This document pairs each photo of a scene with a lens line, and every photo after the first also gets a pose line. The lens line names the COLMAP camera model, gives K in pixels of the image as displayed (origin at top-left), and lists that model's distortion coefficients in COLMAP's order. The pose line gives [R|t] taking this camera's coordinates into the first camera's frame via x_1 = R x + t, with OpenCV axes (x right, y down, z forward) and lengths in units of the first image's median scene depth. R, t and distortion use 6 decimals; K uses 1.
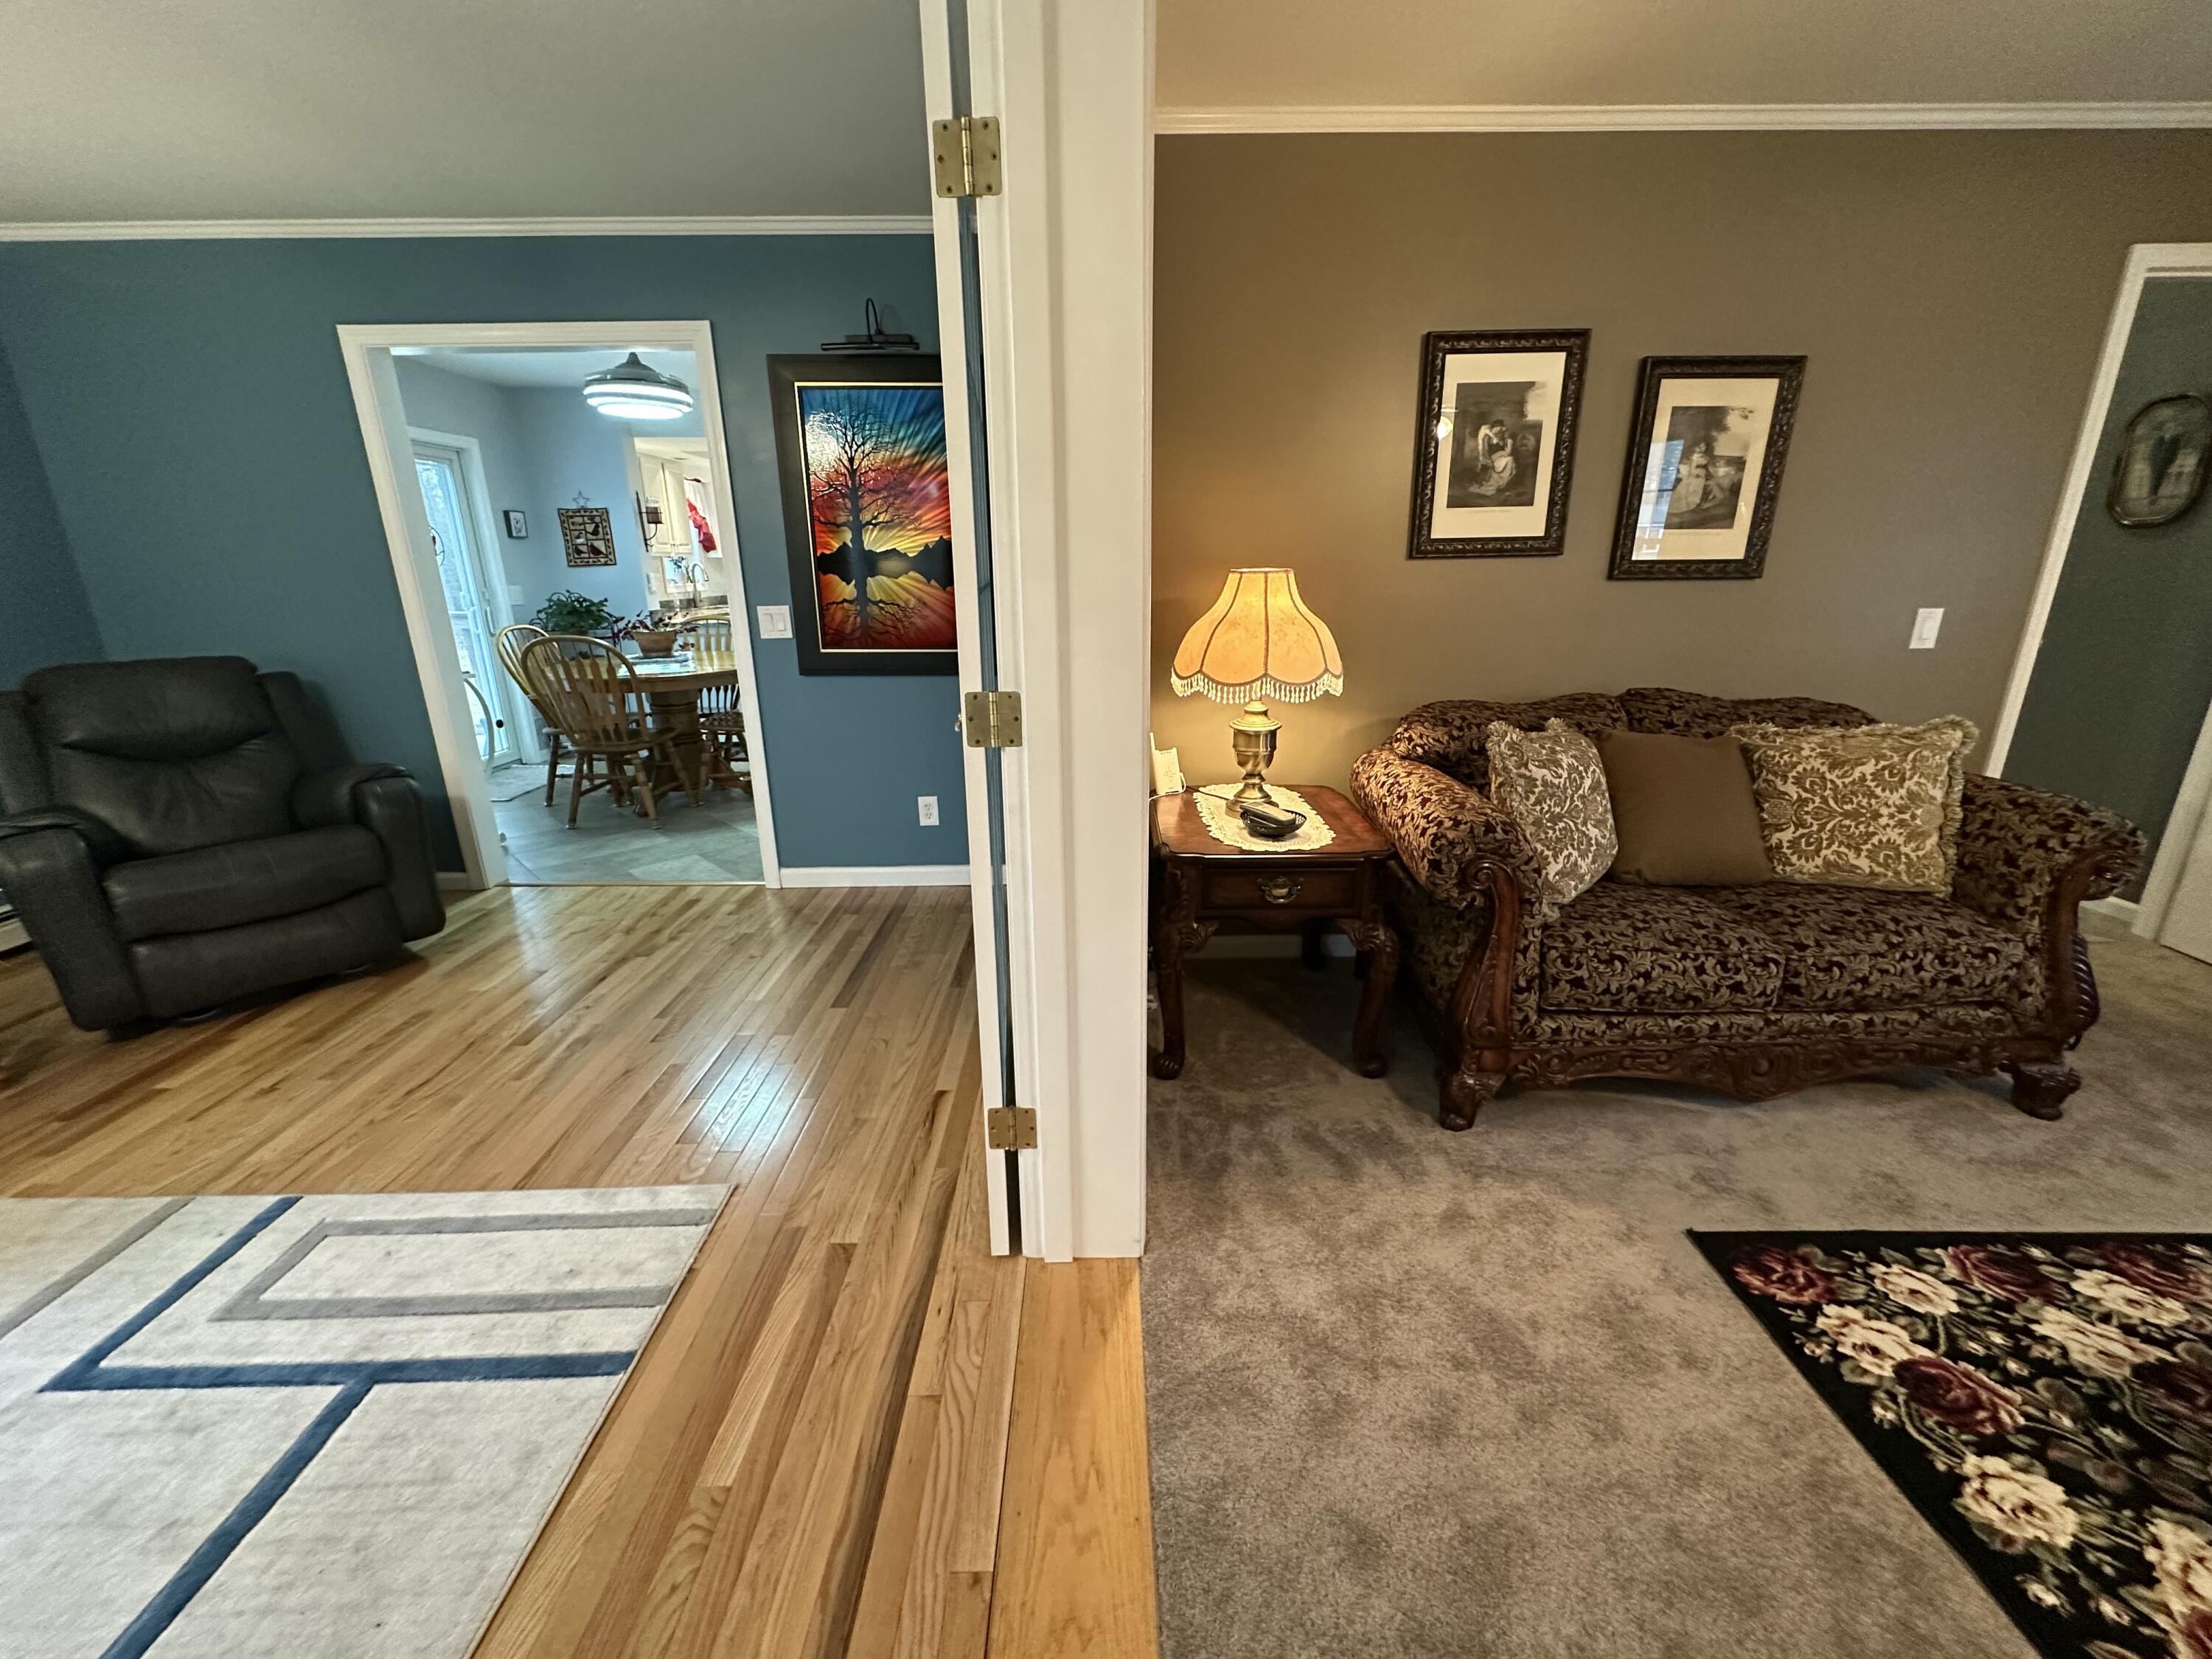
lens RADIAL K [[884.5, 0, 1106.0], [0, 884.5, 829.5], [0, 0, 1]] dist [0.002253, 0.000148]
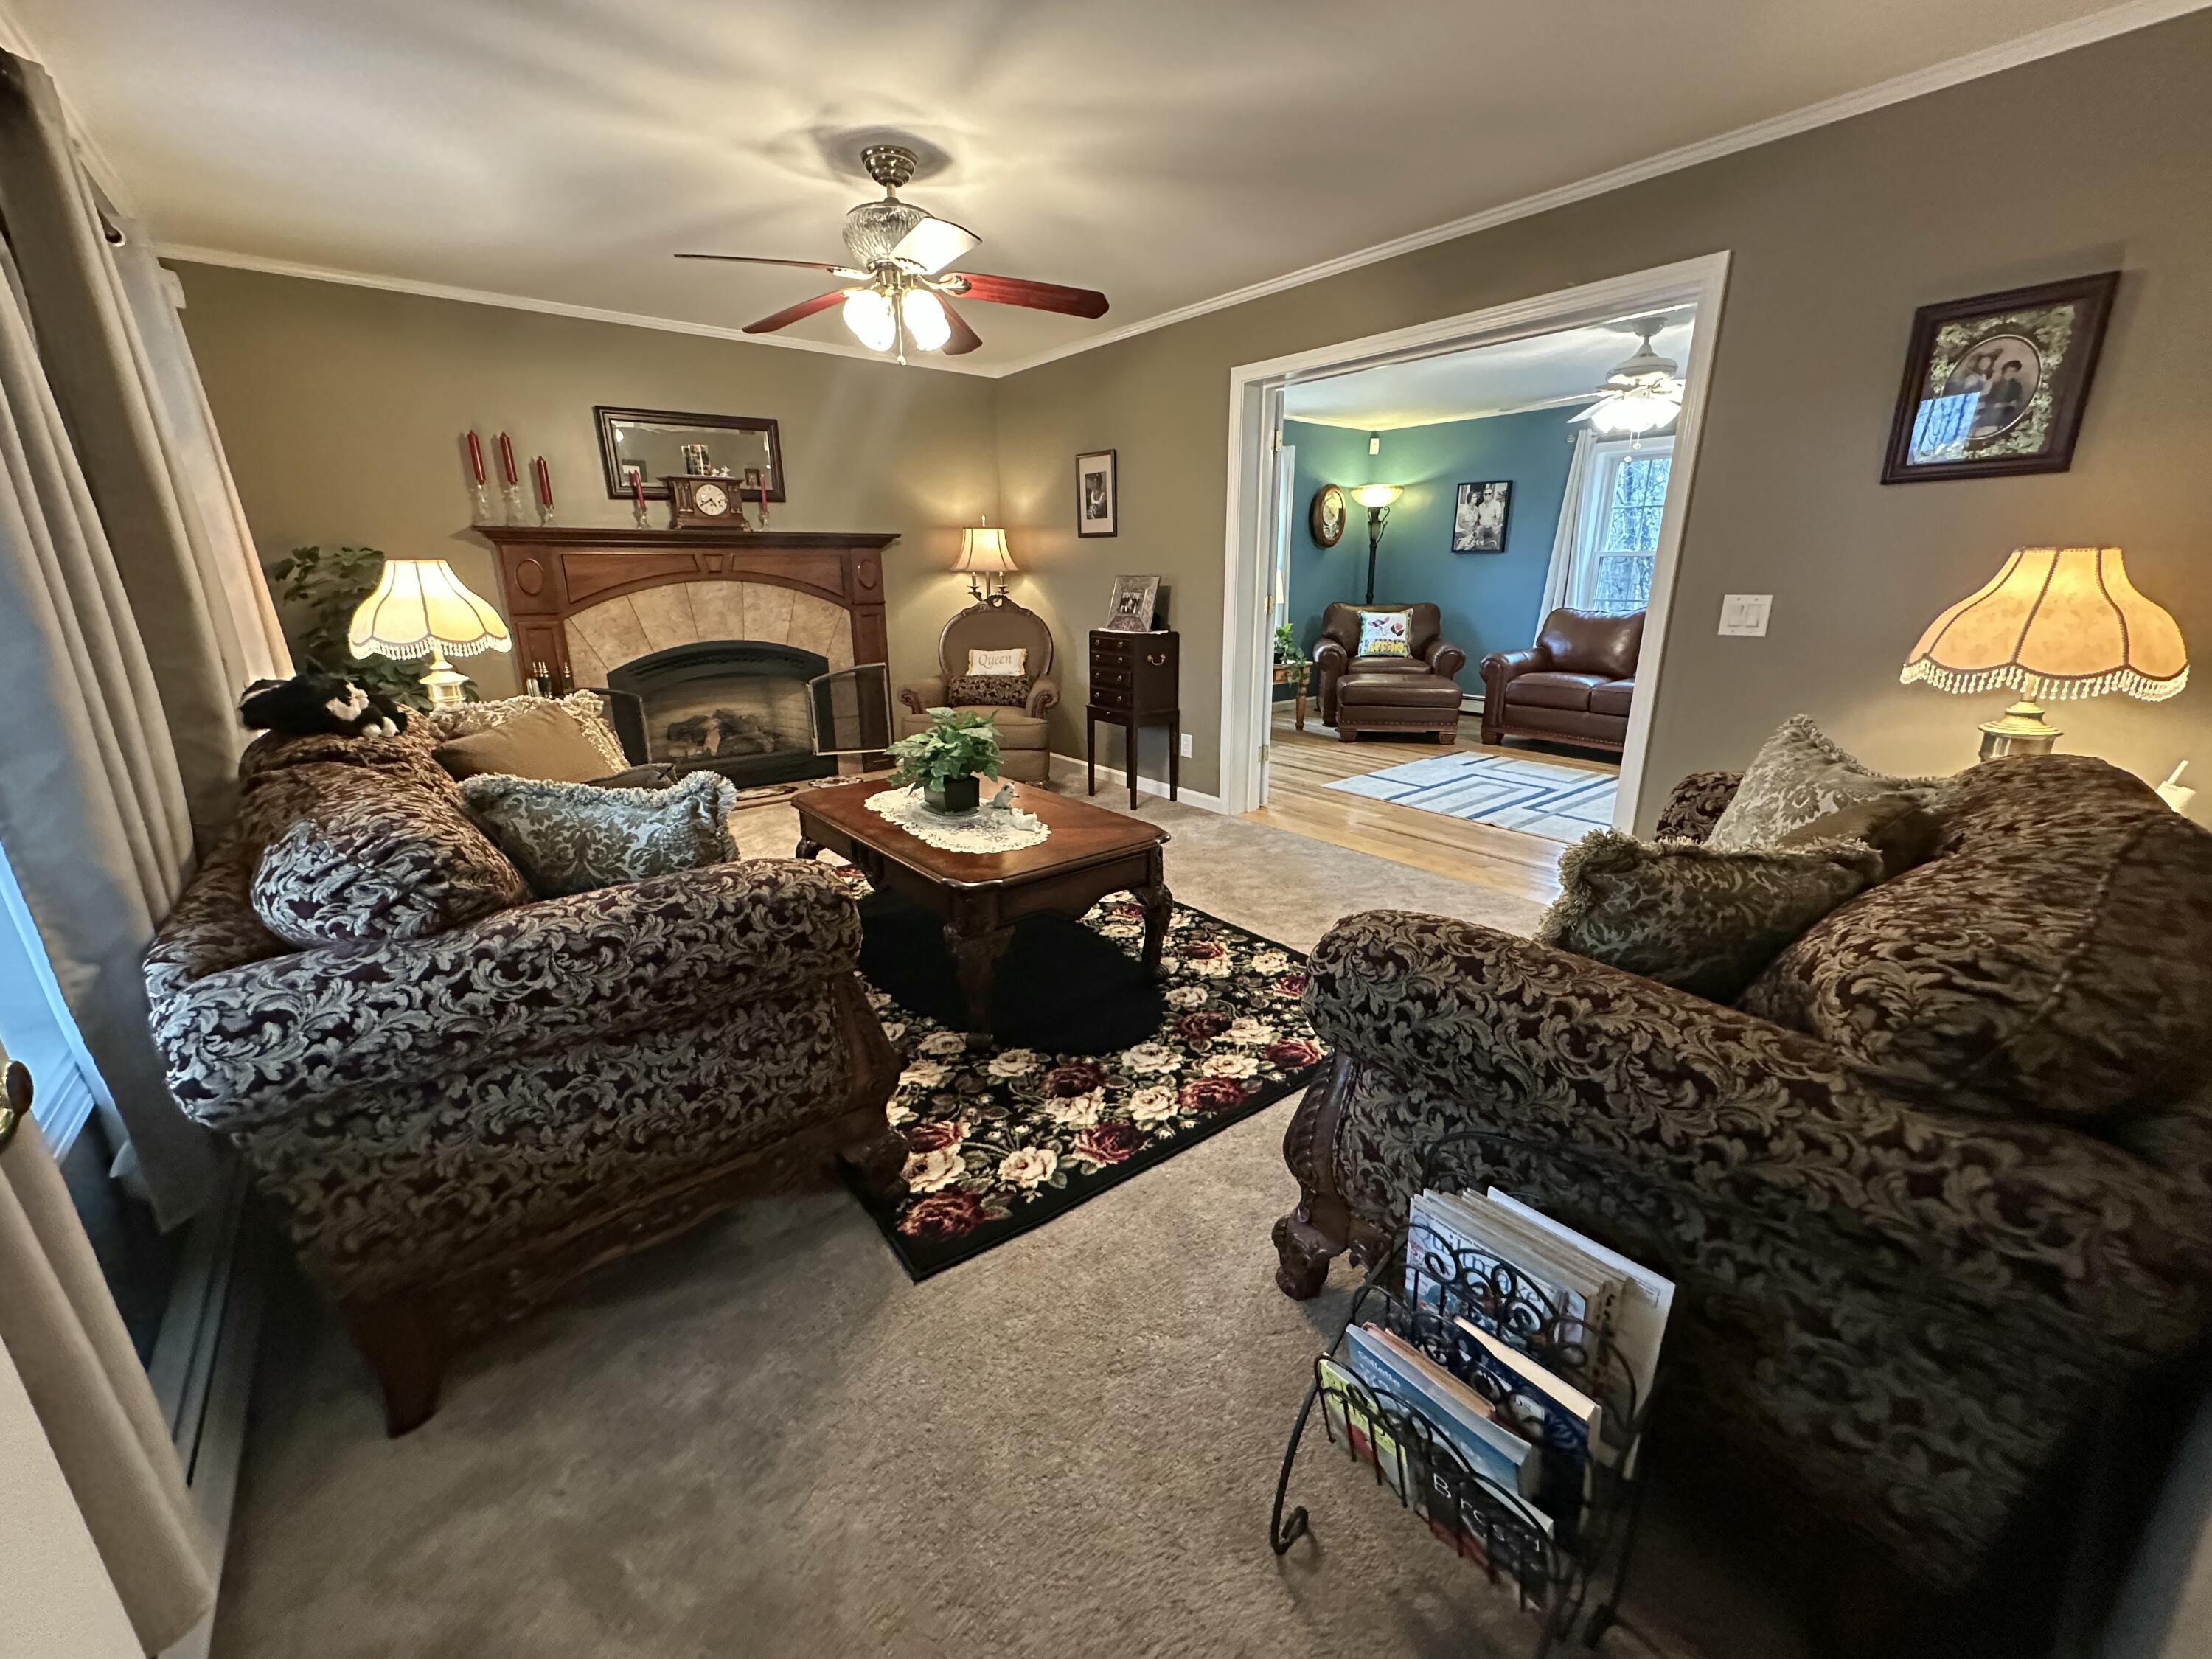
lens RADIAL K [[884.5, 0, 1106.0], [0, 884.5, 829.5], [0, 0, 1]] dist [0.002253, 0.000148]
pose [[-0.786815, 0.187173, -0.588123, 2.177848], [-0.166833, 0.852932, 0.494646, -0.486868], [0.594213, 0.487313, -0.639873, 1.686084]]
